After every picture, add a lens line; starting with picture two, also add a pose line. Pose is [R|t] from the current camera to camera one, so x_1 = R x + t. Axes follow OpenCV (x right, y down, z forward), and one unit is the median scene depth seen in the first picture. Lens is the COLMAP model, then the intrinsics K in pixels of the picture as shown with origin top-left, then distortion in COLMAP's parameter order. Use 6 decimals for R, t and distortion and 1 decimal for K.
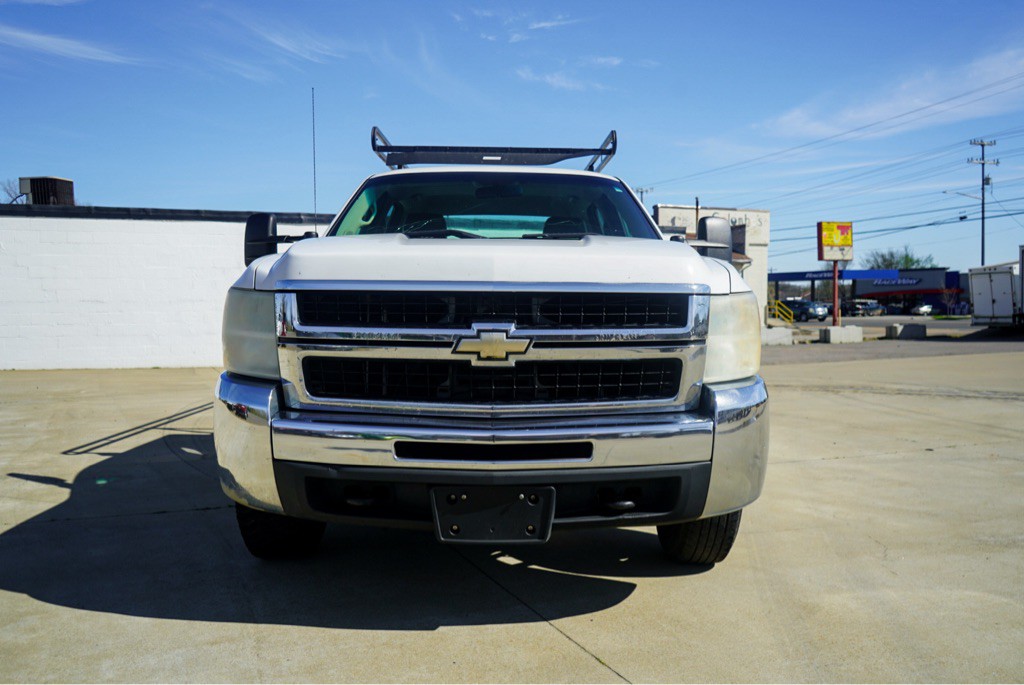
lens RADIAL K [[823.4, 0, 502.2], [0, 823.4, 341.2], [0, 0, 1]] dist [-0.009616, 0.009993]
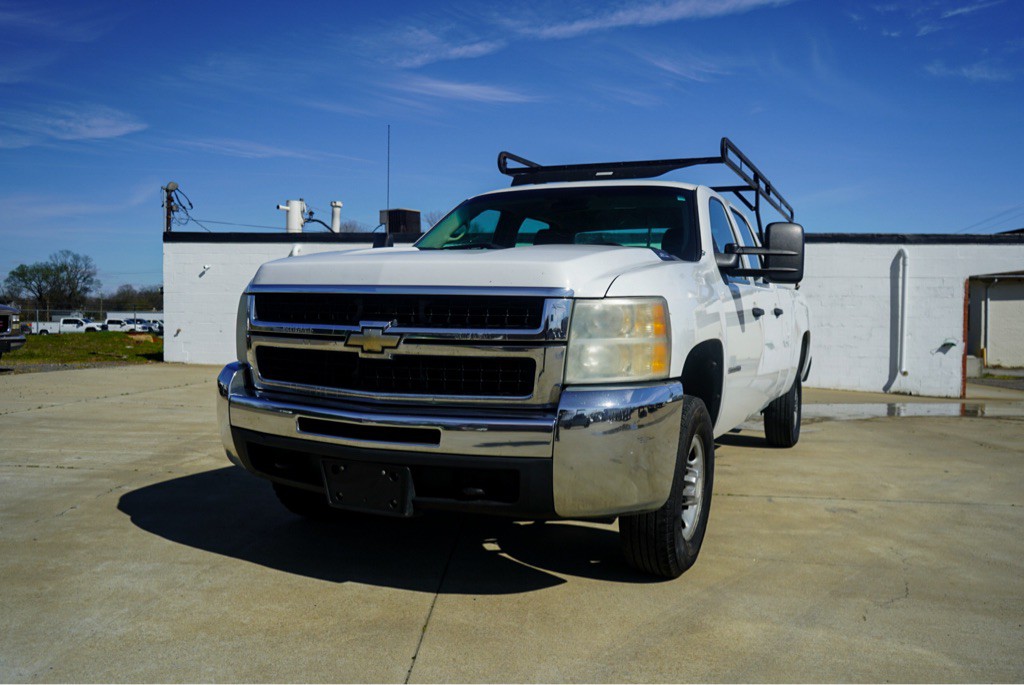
lens RADIAL K [[823.4, 0, 497.2], [0, 823.4, 346.1], [0, 0, 1]] dist [-0.009616, 0.009993]
pose [[0.897385, 0.028971, -0.440295, 0.637078], [-0.036689, 0.999286, -0.009026, 0.016620], [0.439720, 0.024253, 0.897808, 0.037621]]
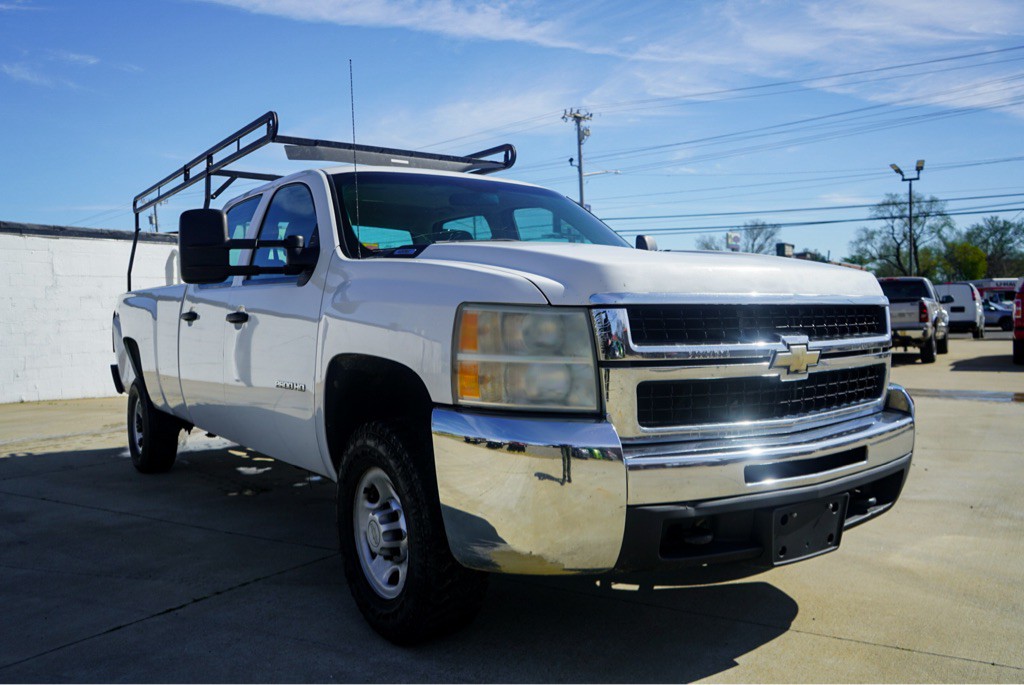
lens RADIAL K [[823.4, 0, 507.1], [0, 823.4, 349.6], [0, 0, 1]] dist [-0.009616, 0.009993]
pose [[0.830260, -0.037867, 0.556089, -0.827322], [0.044783, 0.998996, 0.001163, -0.022079], [-0.555574, 0.023938, 0.831122, 0.361820]]
